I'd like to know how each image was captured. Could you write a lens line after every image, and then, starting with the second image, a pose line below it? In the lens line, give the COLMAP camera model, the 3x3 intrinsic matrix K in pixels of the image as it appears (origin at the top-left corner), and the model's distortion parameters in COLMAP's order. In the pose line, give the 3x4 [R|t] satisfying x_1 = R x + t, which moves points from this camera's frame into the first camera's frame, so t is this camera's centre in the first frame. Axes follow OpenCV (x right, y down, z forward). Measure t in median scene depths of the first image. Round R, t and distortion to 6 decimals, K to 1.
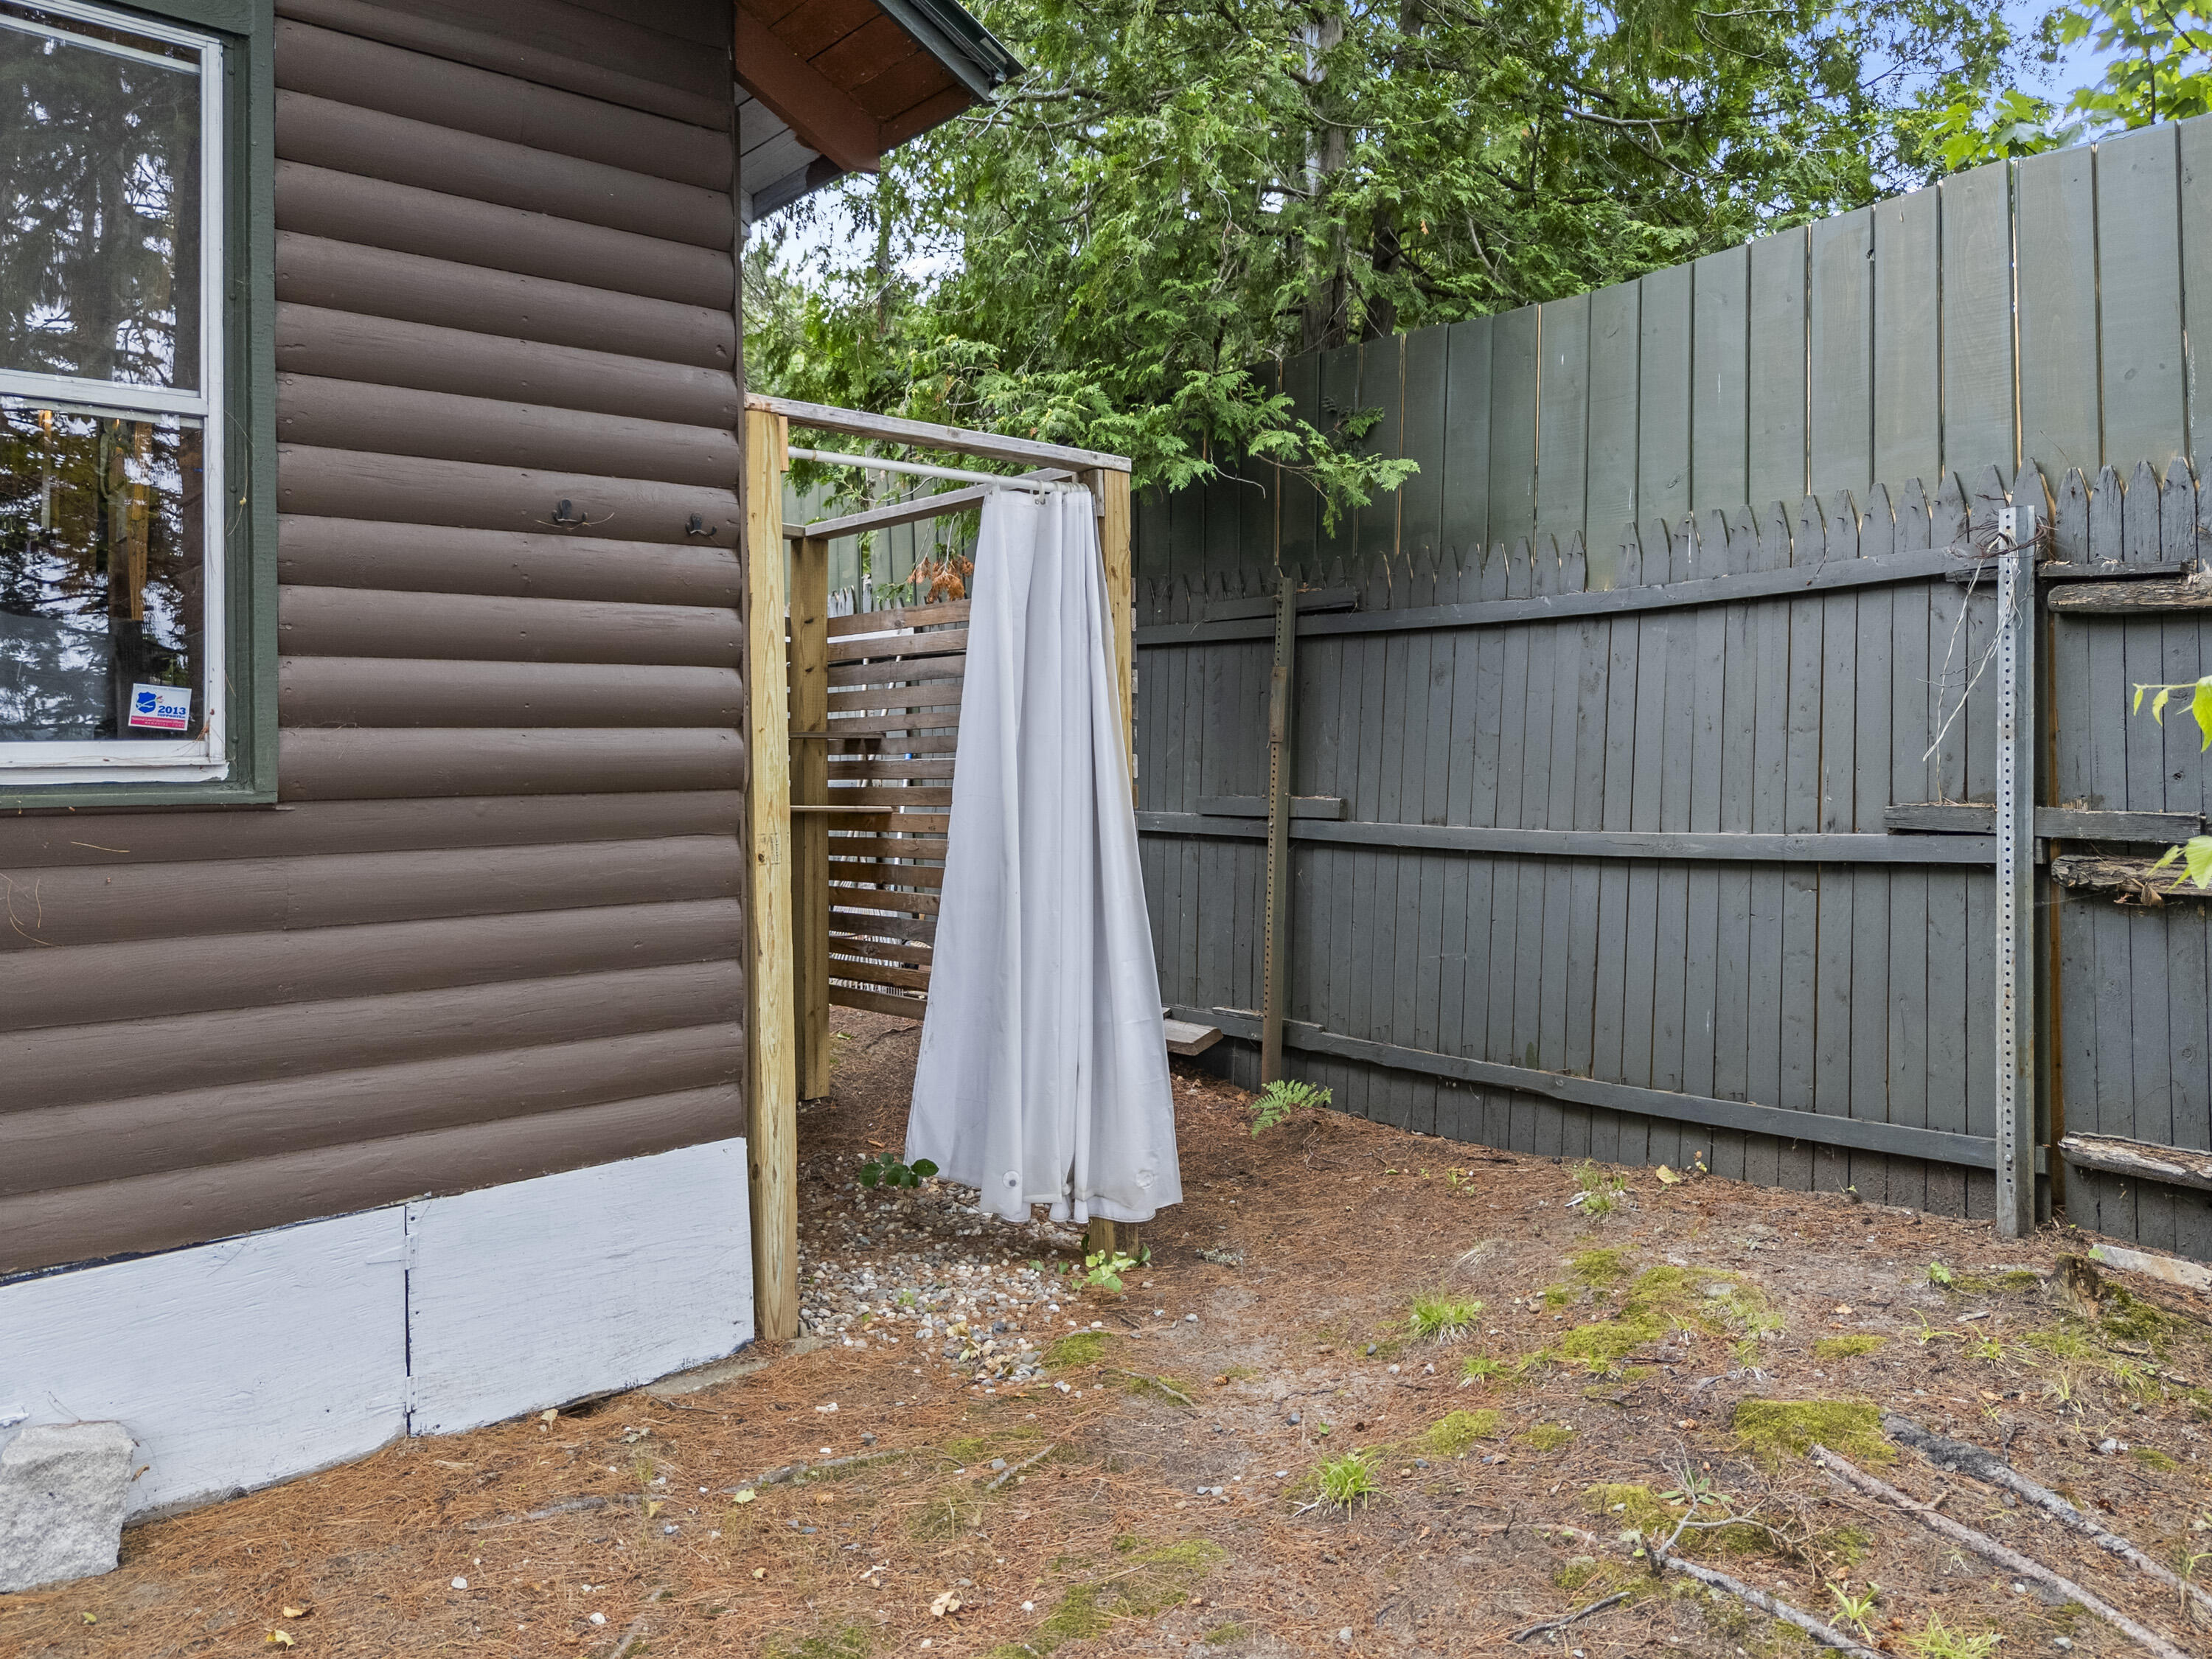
lens RADIAL K [[1582.9, 0, 1100.5], [0, 1582.9, 789.1], [0, 0, 1]] dist [0.052913, -0.105826]
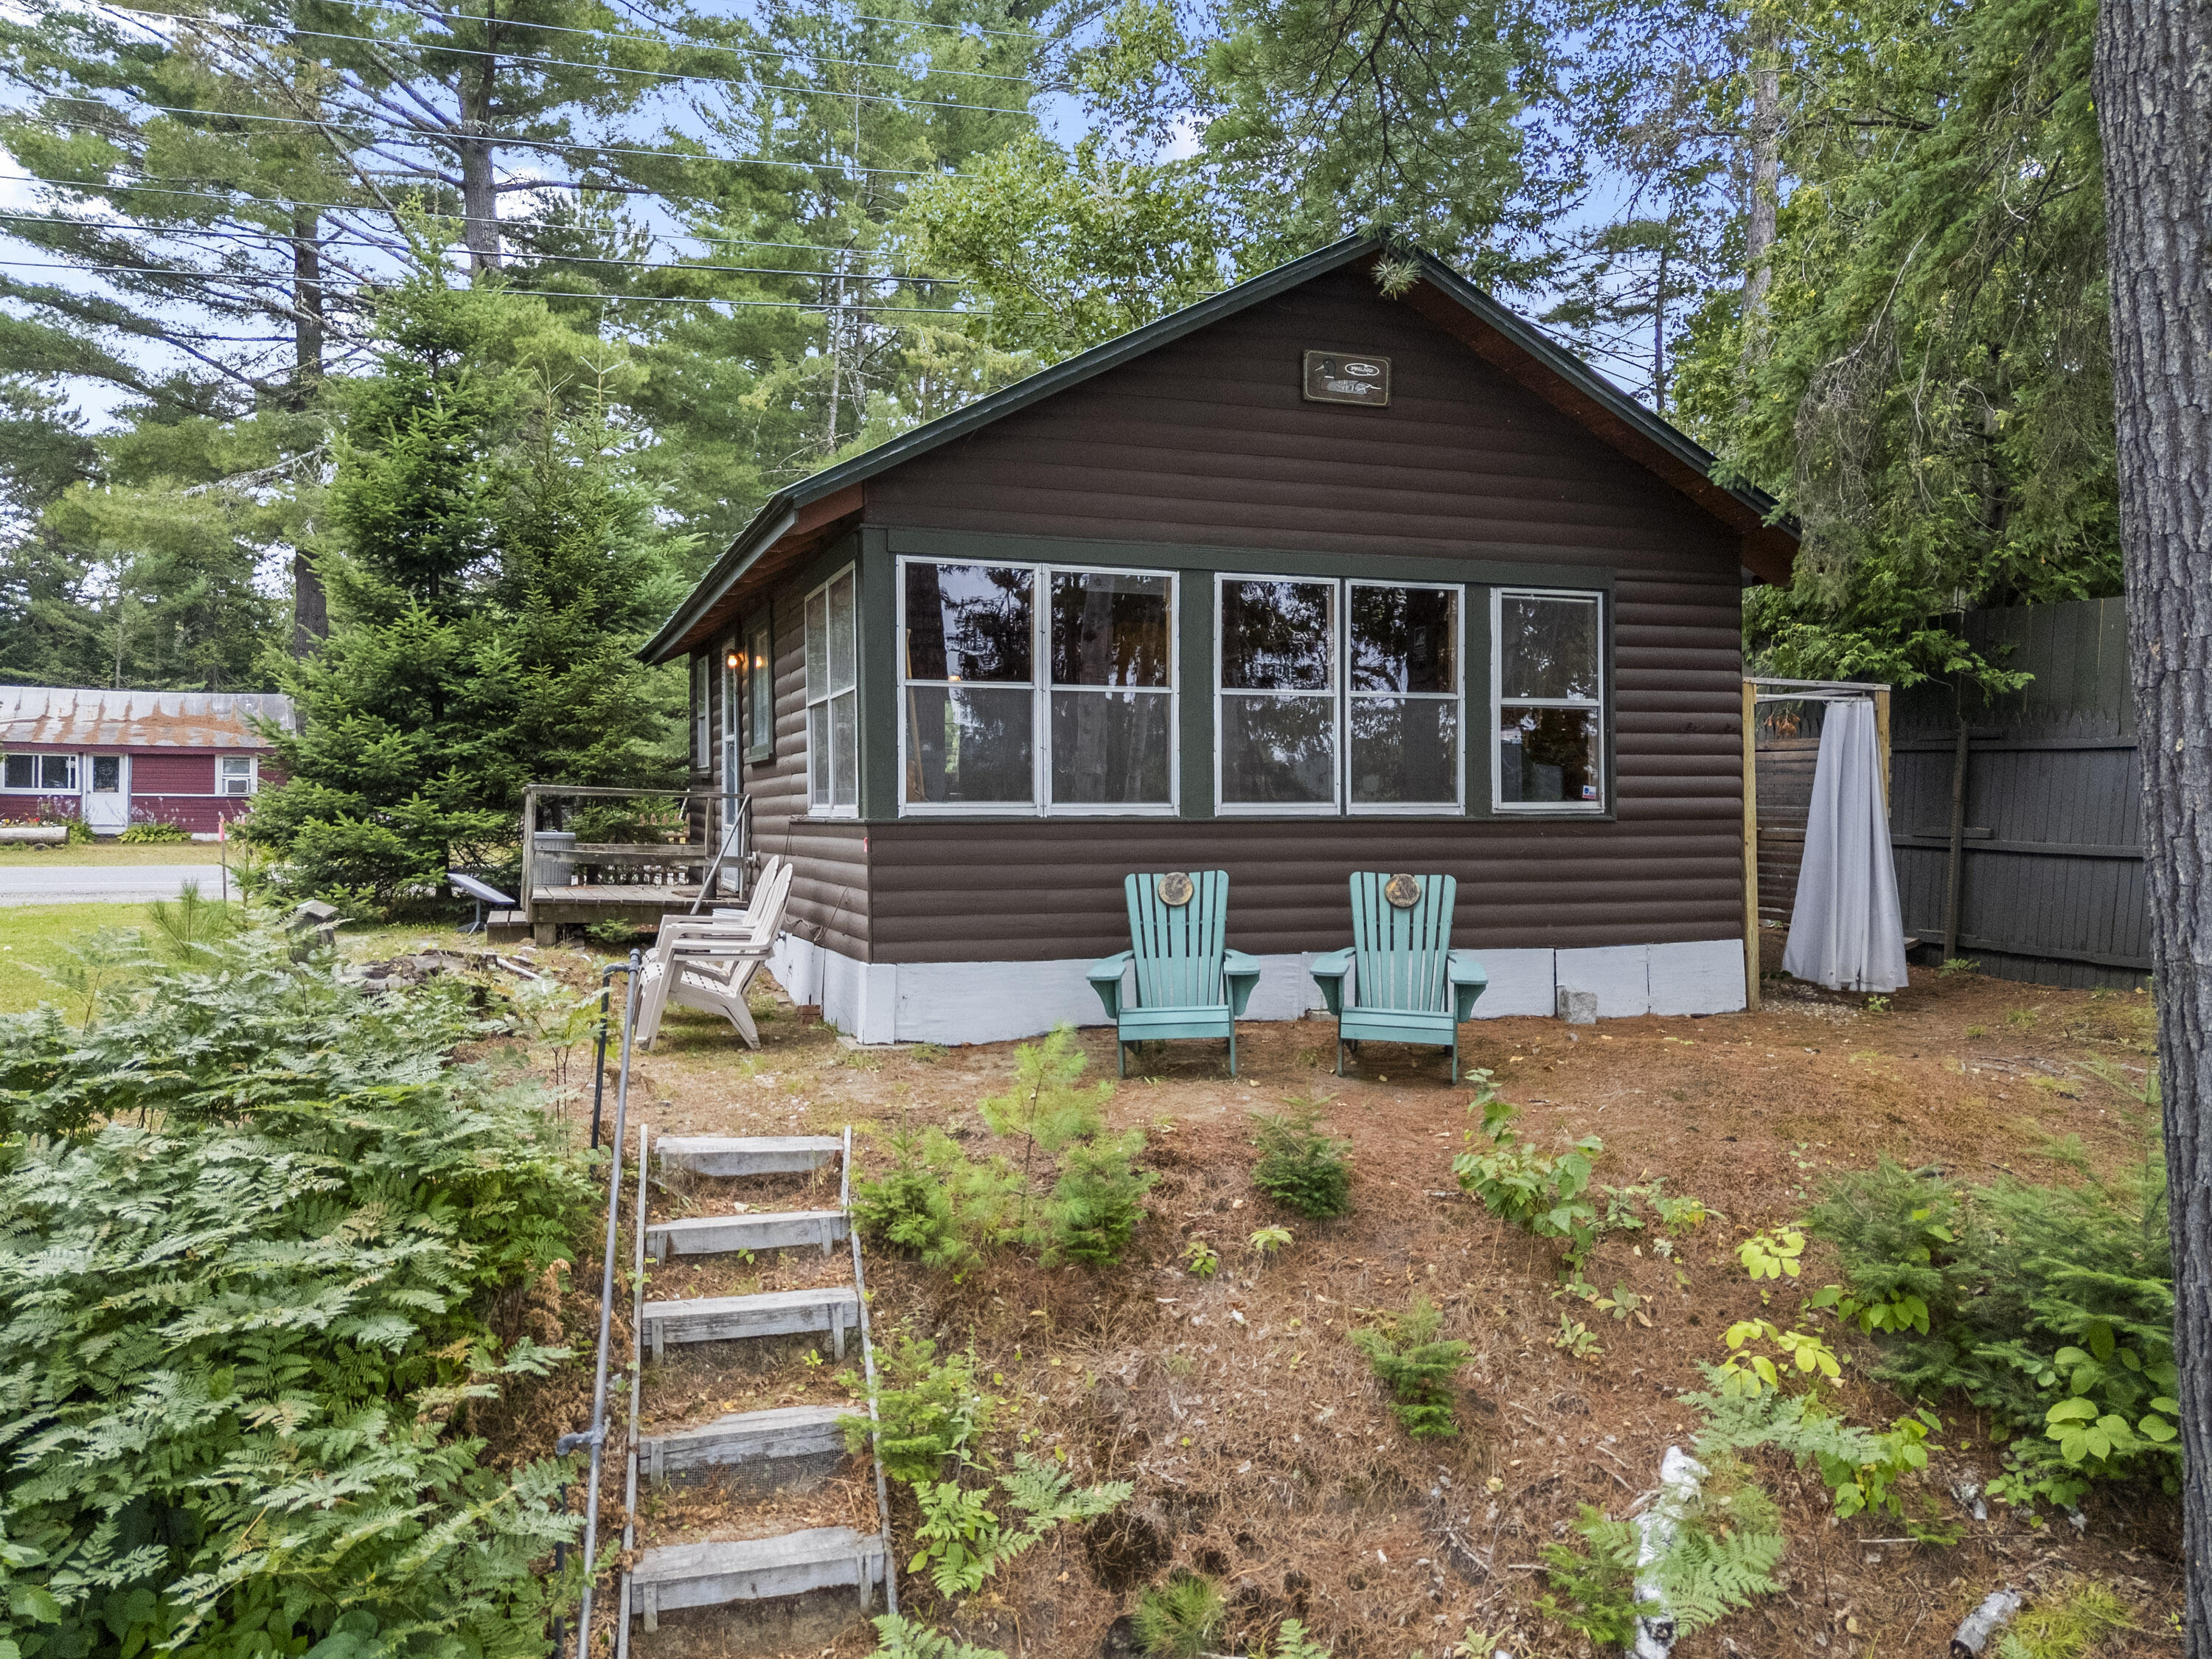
lens RADIAL K [[1525.4, 0, 1106.0], [0, 1525.4, 829.5], [0, 0, 1]] dist [0.065434, -0.083536]
pose [[0.924610, 0.023328, -0.380199, -0.192642], [-0.021048, 0.999727, 0.010152, 0.013212], [0.380332, -0.001384, 0.924849, -1.676806]]
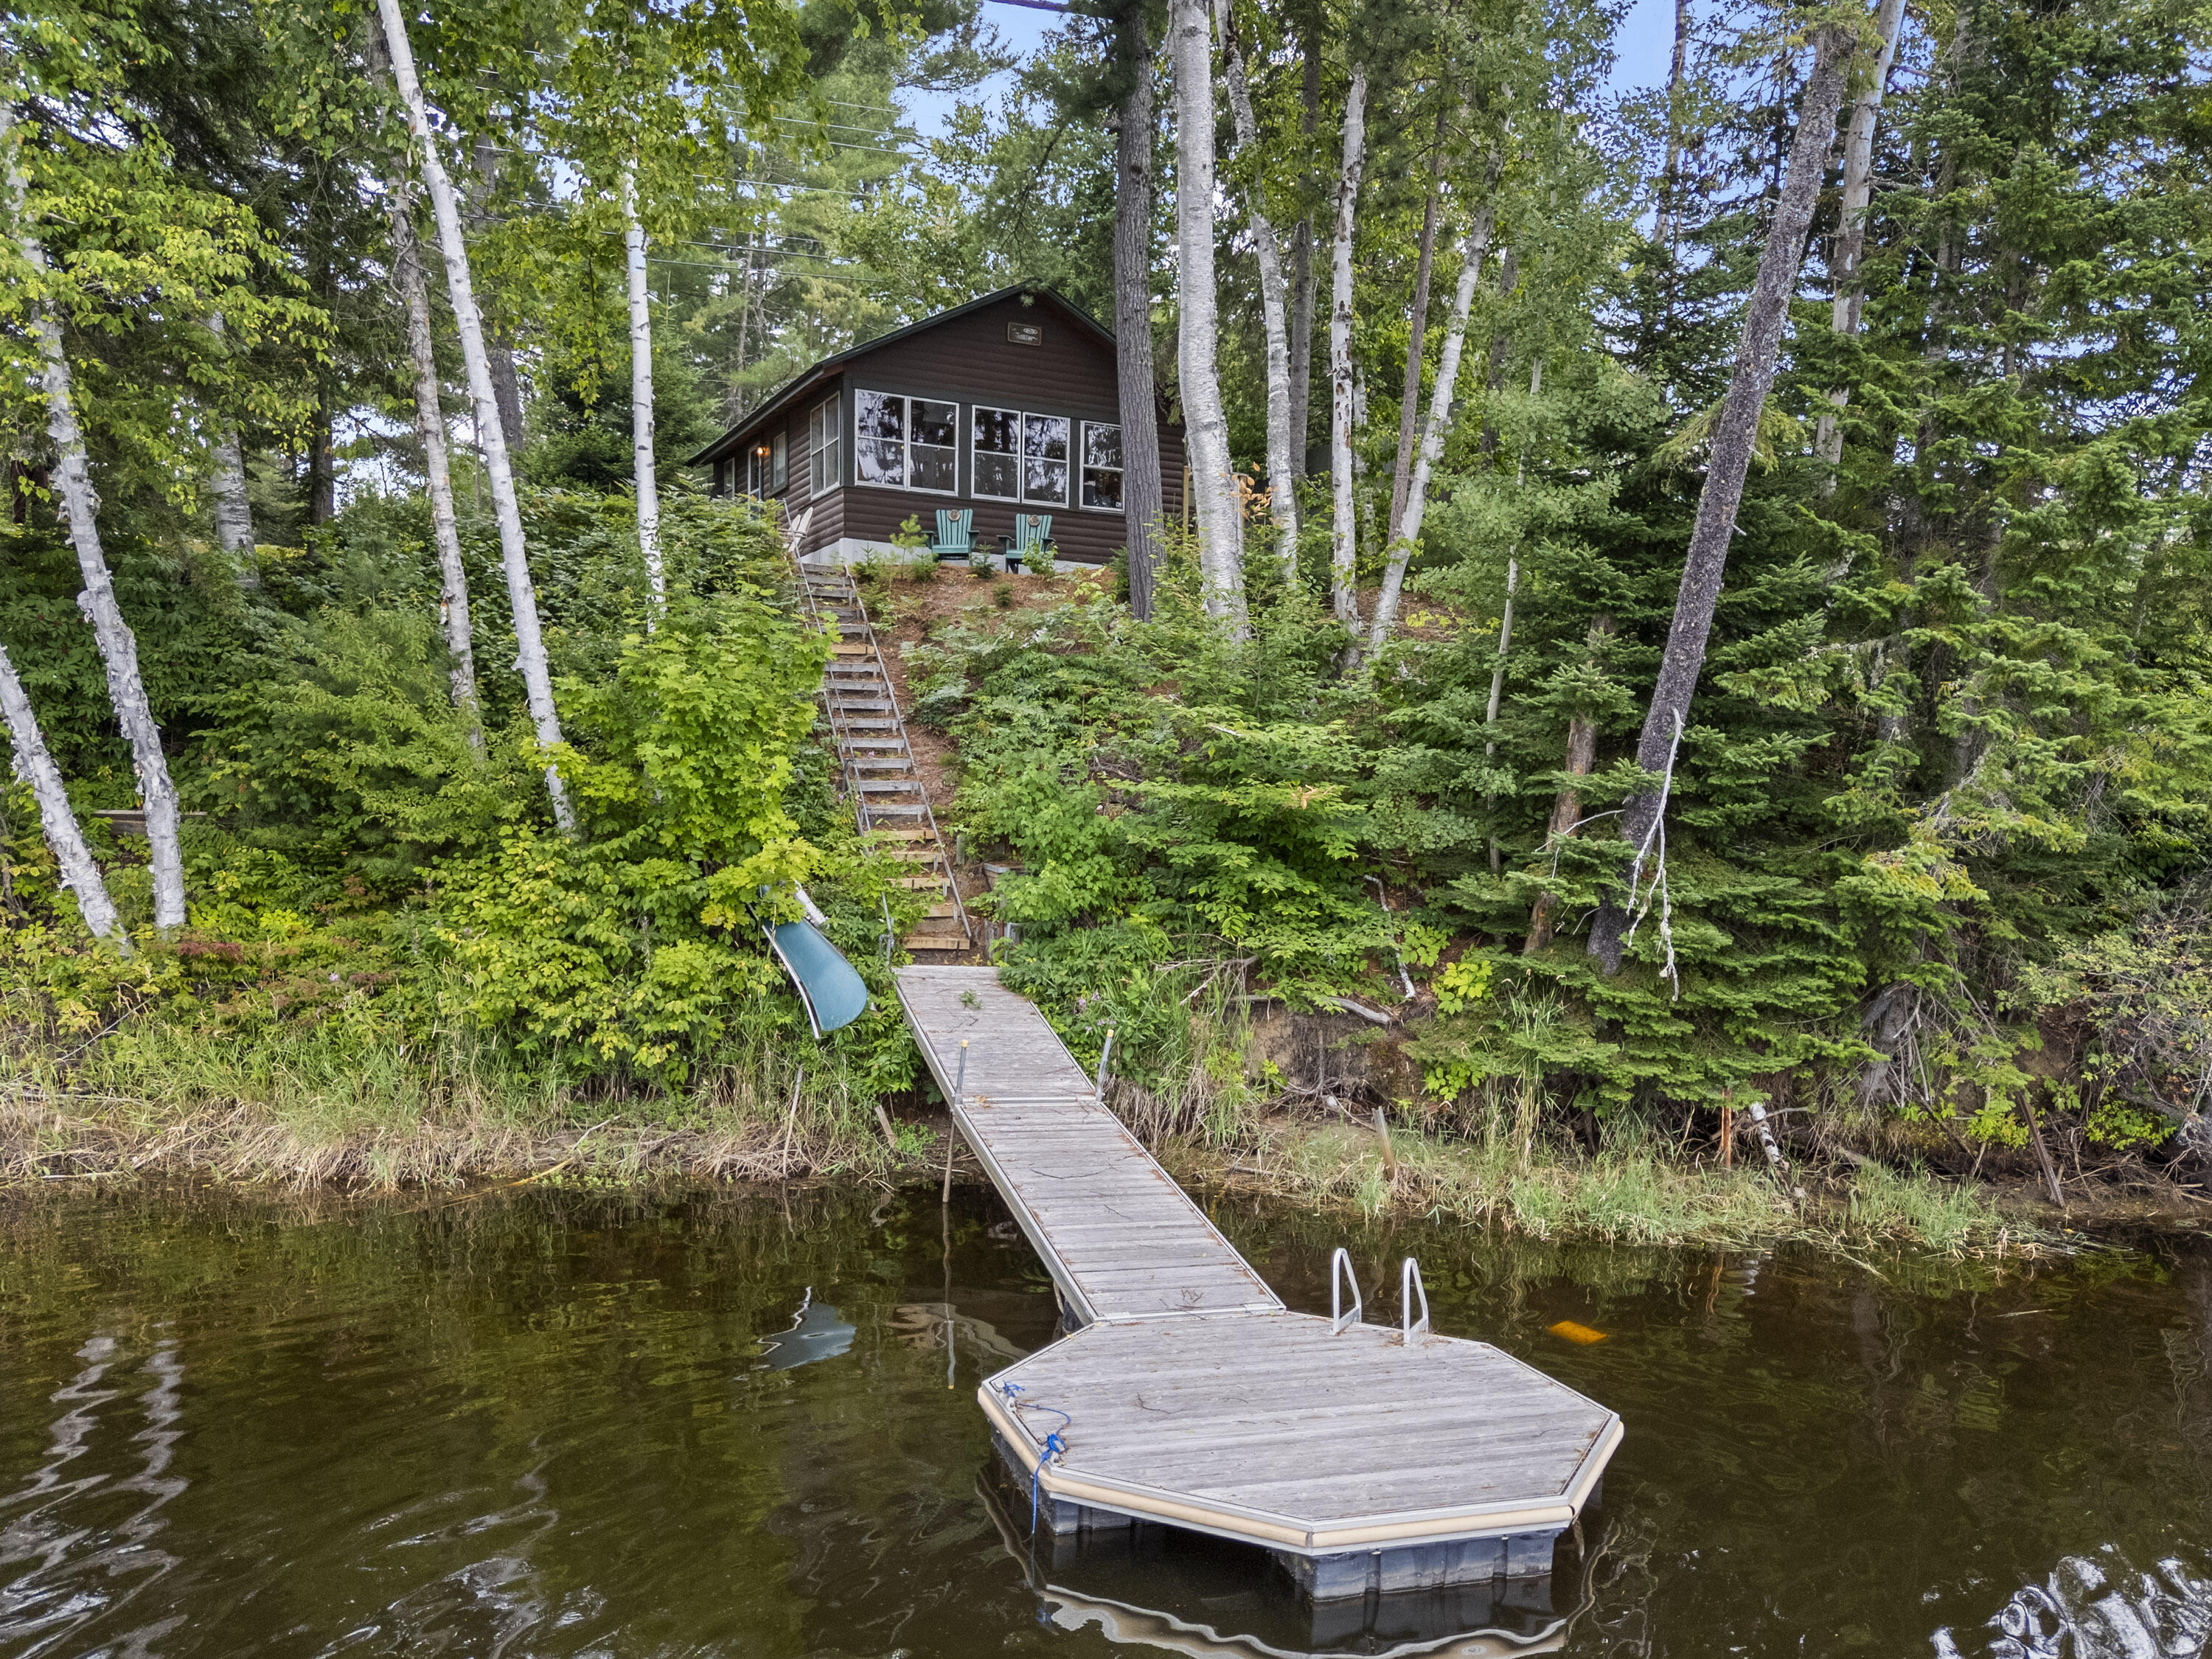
lens RADIAL K [[1955.5, 0, 1162.1], [0, 1955.5, 1049.1], [0, 0, 1]] dist [0.115533, -0.241840]
pose [[0.957595, 0.066431, -0.280355, 2.007599], [-0.048119, 0.996264, 0.071709, 1.487344], [0.284071, -0.055178, 0.957214, -6.579858]]
